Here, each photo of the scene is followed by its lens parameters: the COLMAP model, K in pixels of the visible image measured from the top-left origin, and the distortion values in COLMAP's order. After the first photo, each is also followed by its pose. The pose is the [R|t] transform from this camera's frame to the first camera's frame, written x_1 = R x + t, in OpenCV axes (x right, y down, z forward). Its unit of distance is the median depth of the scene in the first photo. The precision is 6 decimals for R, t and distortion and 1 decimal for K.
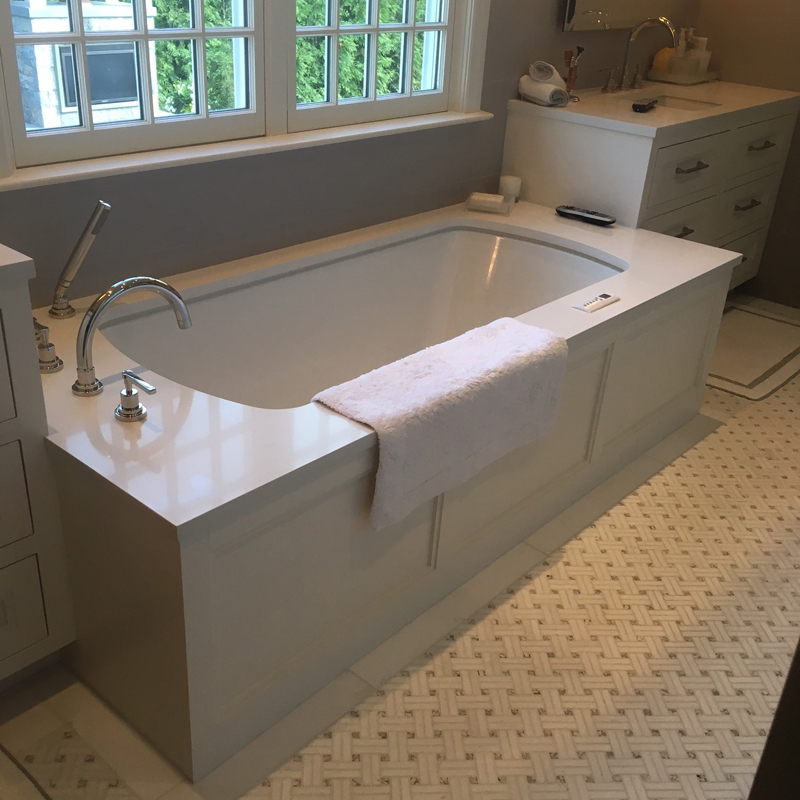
lens RADIAL K [[908.6, 0, 399.7], [0, 908.6, 402.5], [0, 0, 1]] dist [0.052439, 0.000000]
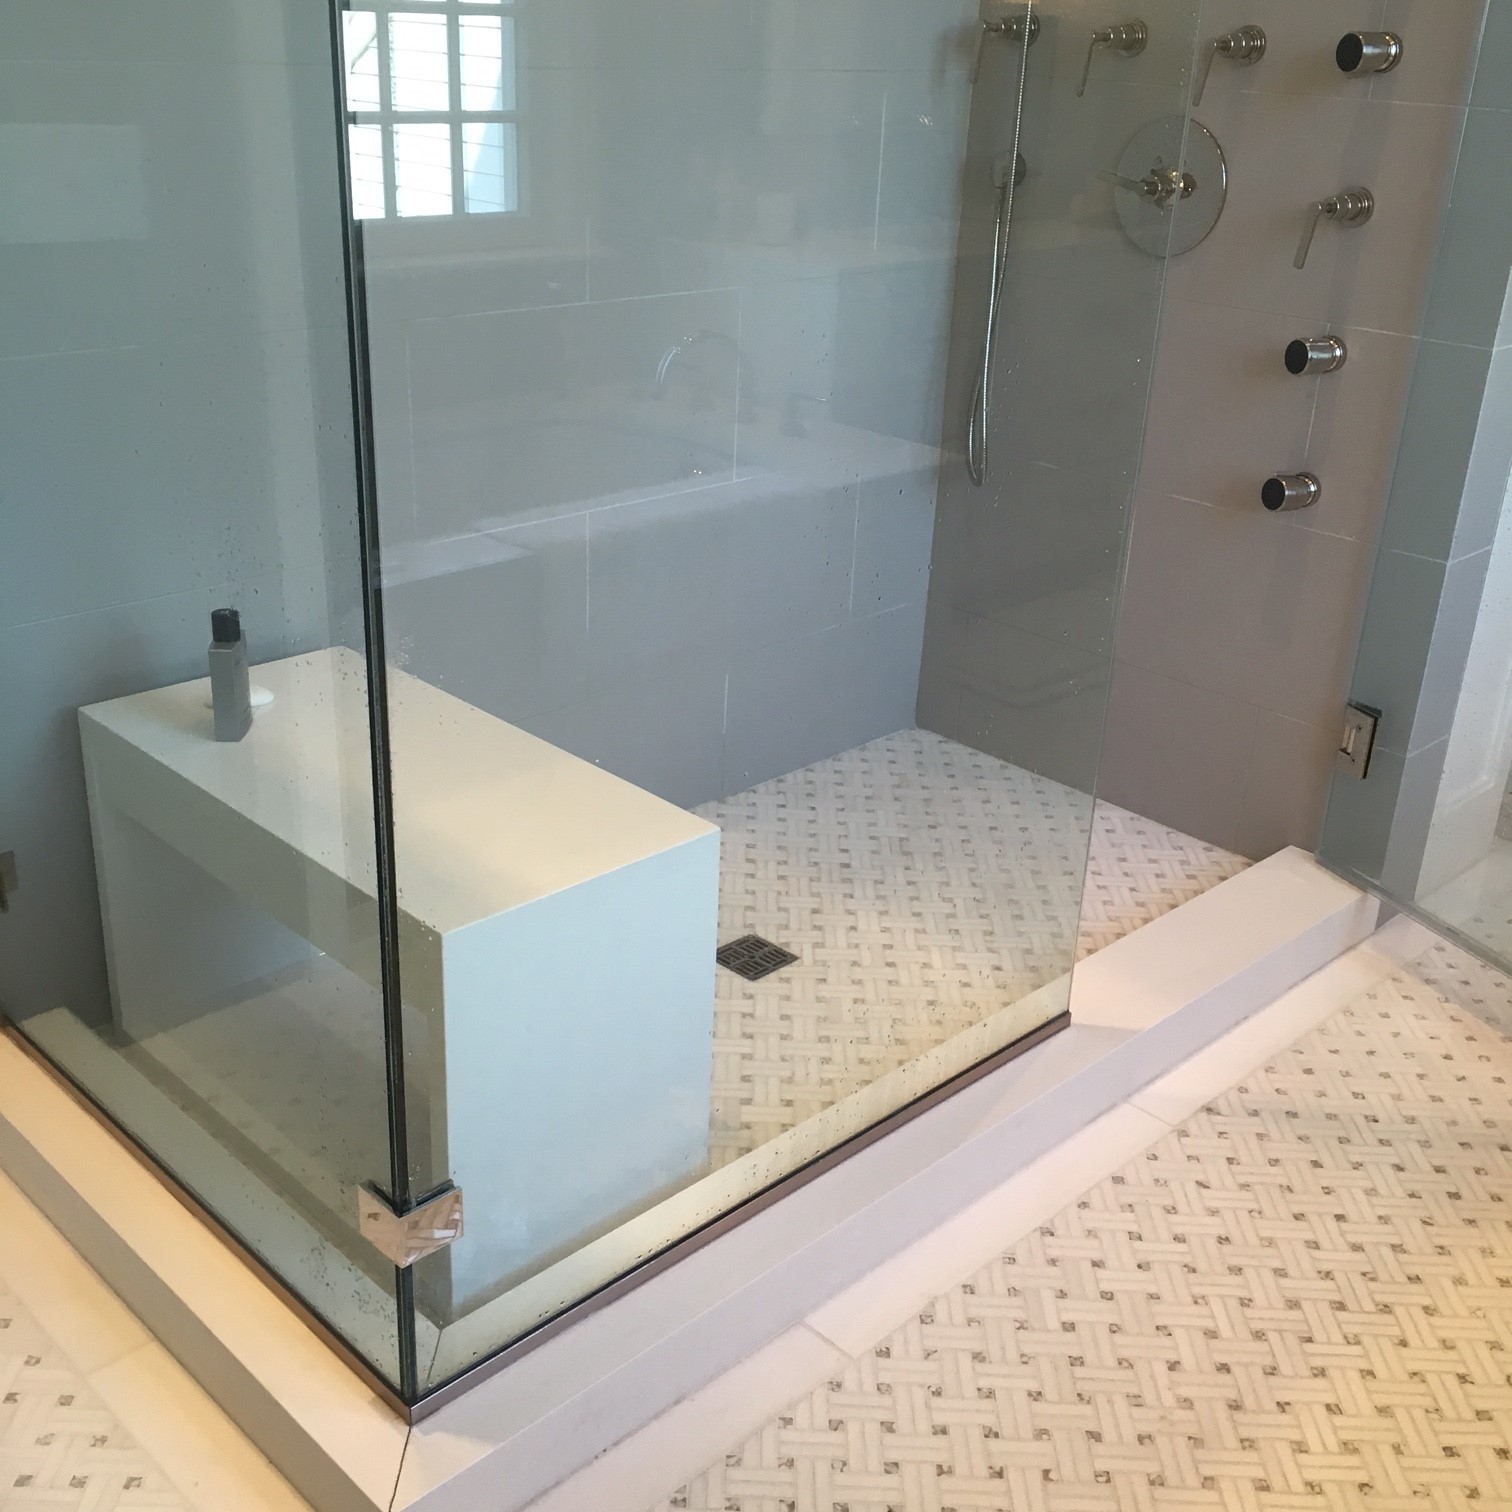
lens RADIAL K [[1717.3, 0, 762.5], [0, 1717.3, 749.6], [0, 0, 1]] dist [0.052439, 0.000000]
pose [[-0.992826, -0.117955, 0.019555, 0.603249], [-0.060063, 0.633441, 0.771457, -0.600474], [-0.103385, 0.764748, -0.635981, 1.256271]]
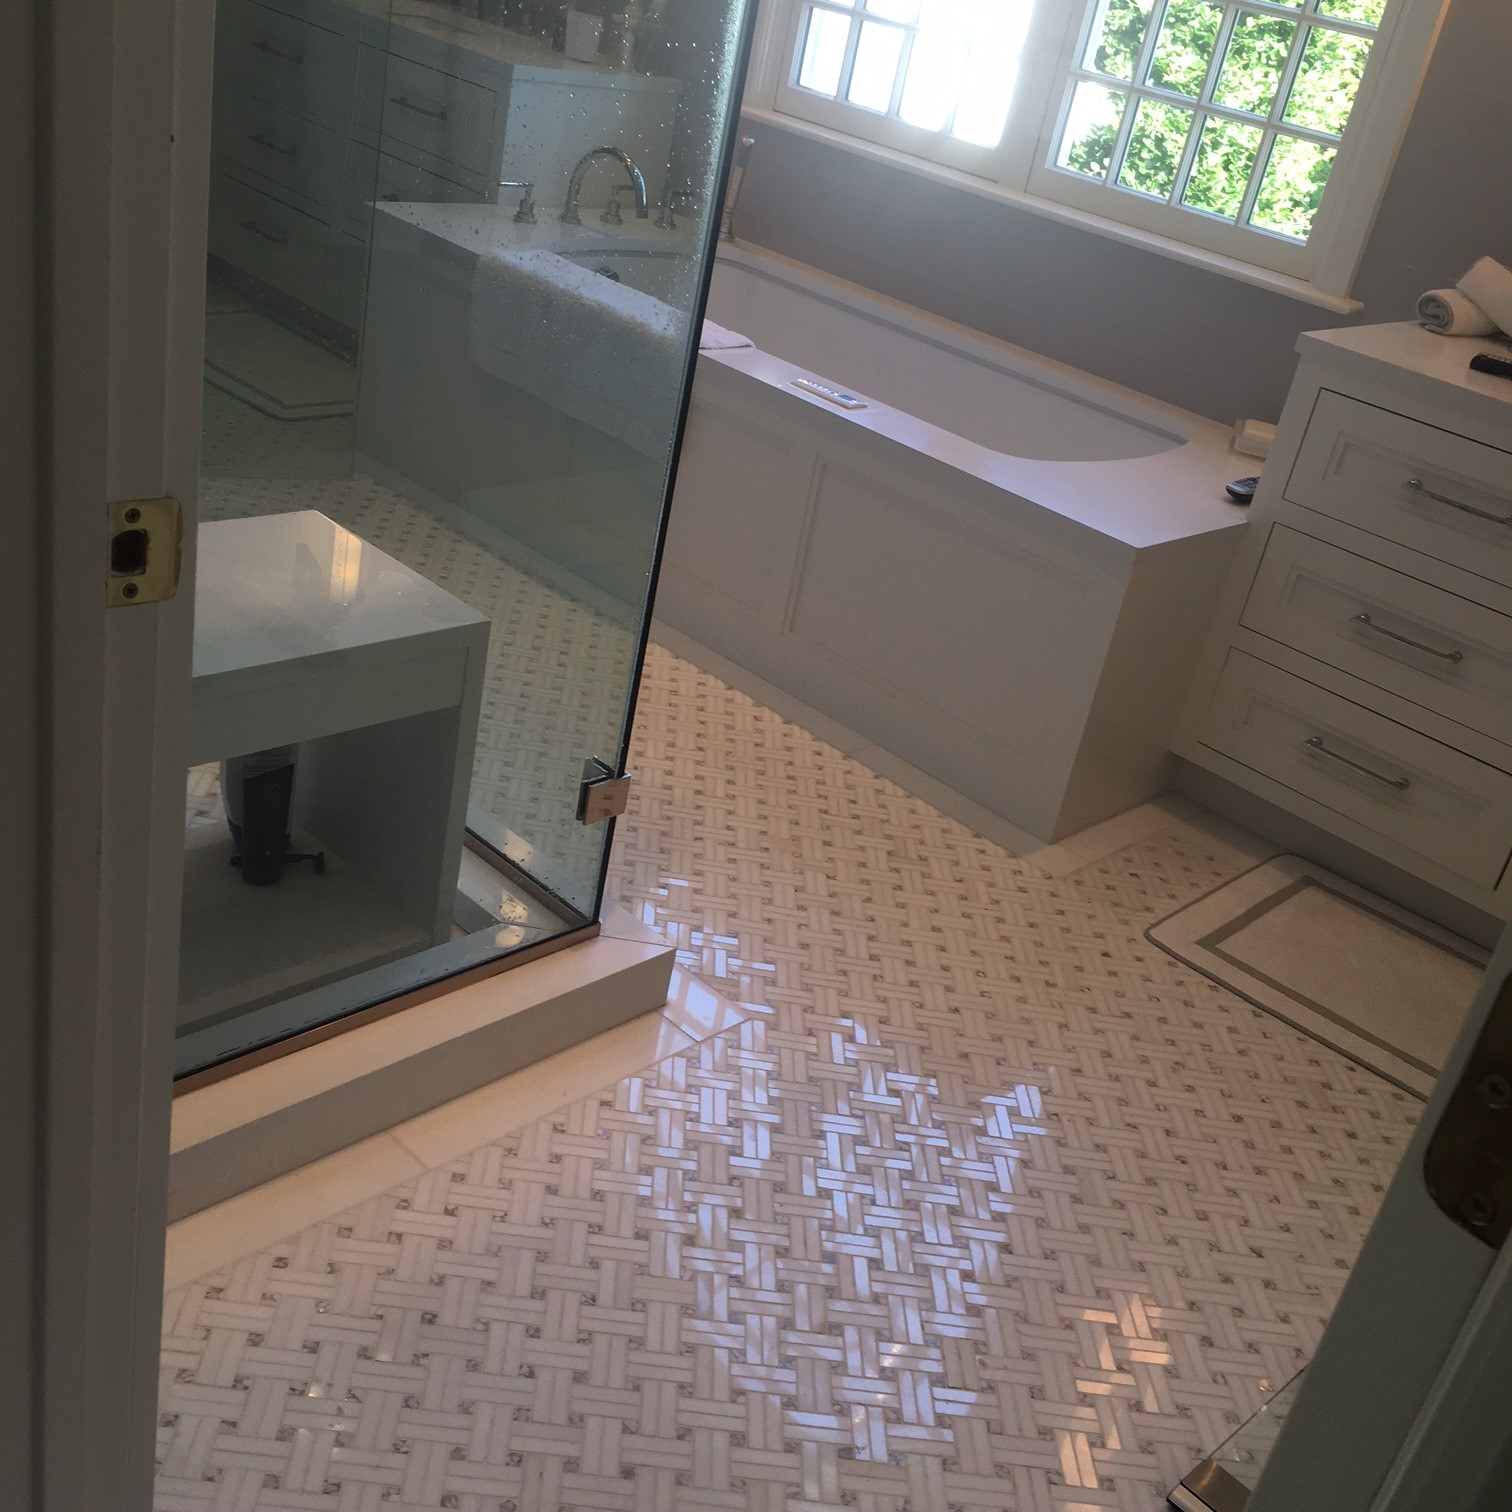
lens RADIAL K [[1717.3, 0, 766.6], [0, 1717.3, 762.2], [0, 0, 1]] dist [0.052439, 0.000000]
pose [[-0.026977, 0.394959, -0.918302, 1.585102], [-0.616533, 0.716534, 0.326292, -0.315574], [0.786867, 0.574966, 0.224175, 0.830889]]
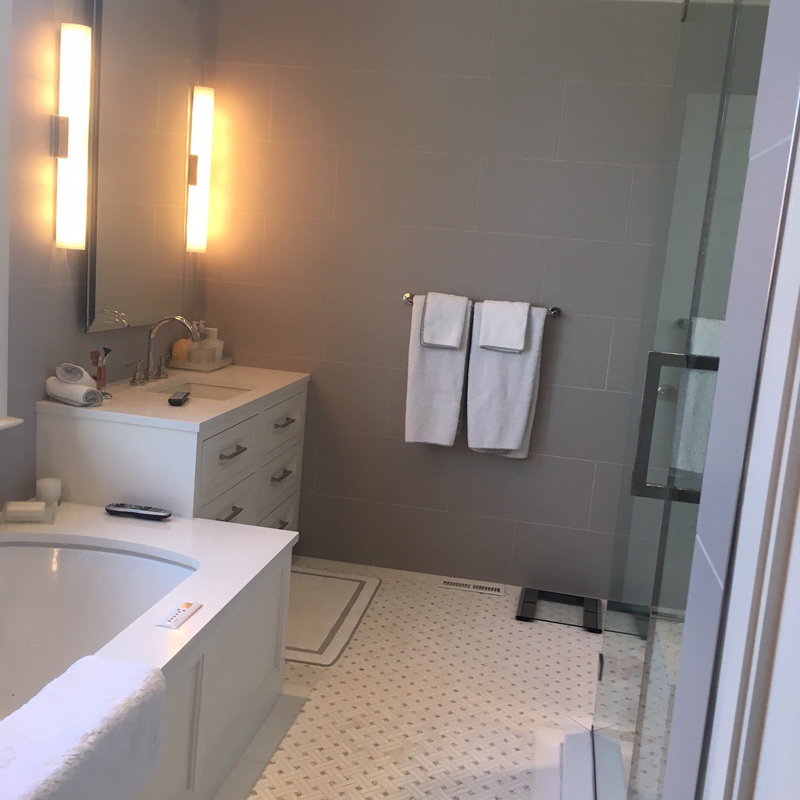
lens RADIAL K [[908.6, 0, 398.5], [0, 908.6, 400.1], [0, 0, 1]] dist [0.052439, 0.000000]
pose [[0.859814, -0.071968, 0.505511, -0.052934], [0.202864, 0.956676, -0.208849, -0.078604], [-0.468580, 0.282122, 0.837162, 0.035496]]
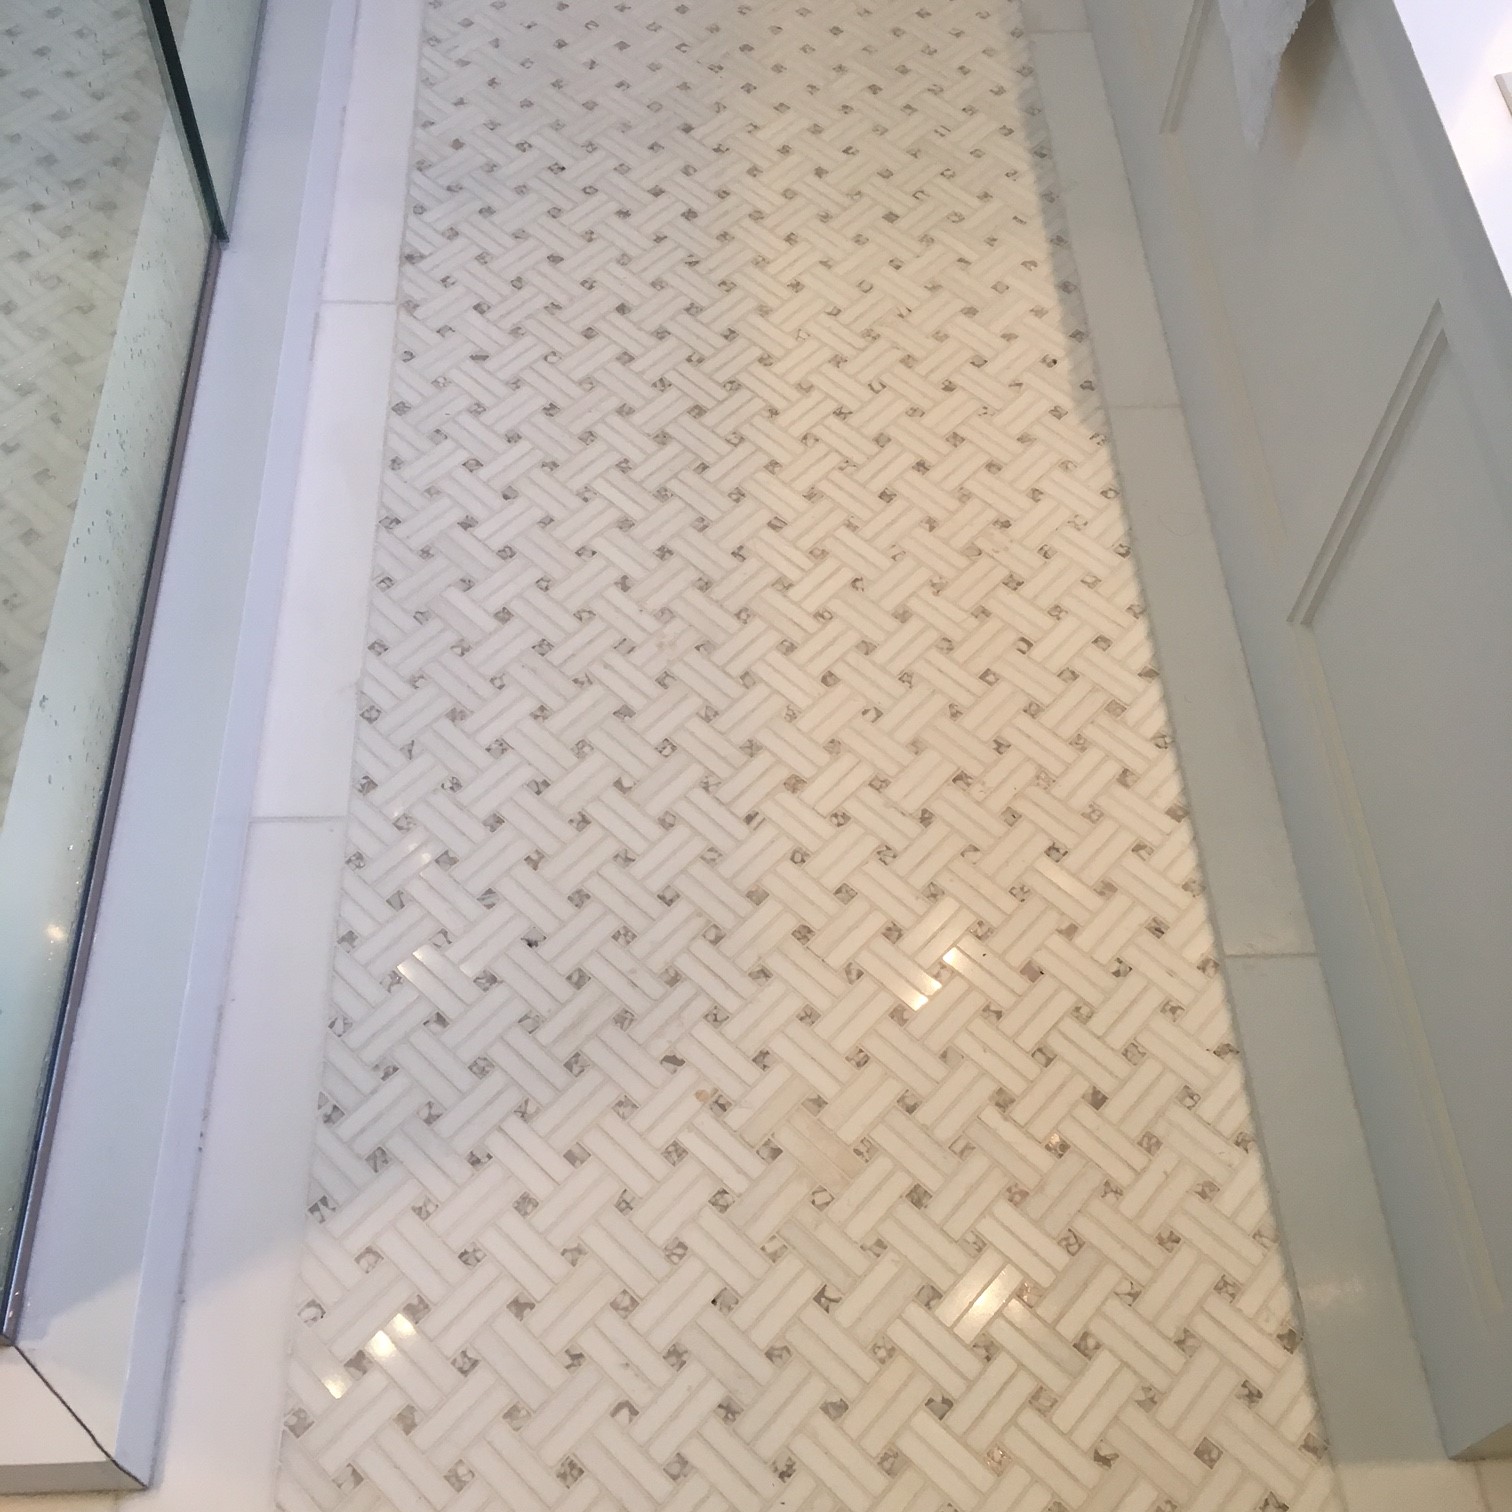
lens RADIAL K [[1717.3, 0, 753.4], [0, 1717.3, 751.3], [0, 0, 1]] dist [0.052439, 0.000000]
pose [[-0.716441, 0.526929, -0.457229, 0.714586], [-0.393410, 0.236097, 0.888531, -0.427655], [0.576142, 0.816459, 0.038150, 0.995812]]
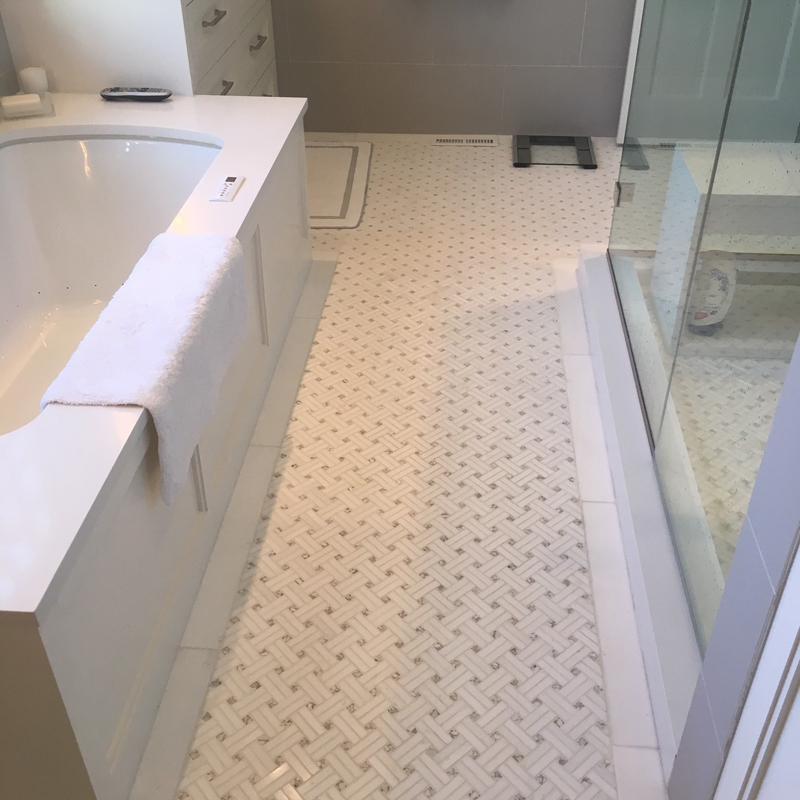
lens RADIAL K [[908.6, 0, 399.8], [0, 908.6, 403.6], [0, 0, 1]] dist [0.052439, 0.000000]
pose [[0.798749, -0.398280, 0.450970, -0.164980], [0.317814, 0.915729, 0.245834, -0.081450], [-0.510877, -0.053035, 0.858016, 0.068526]]
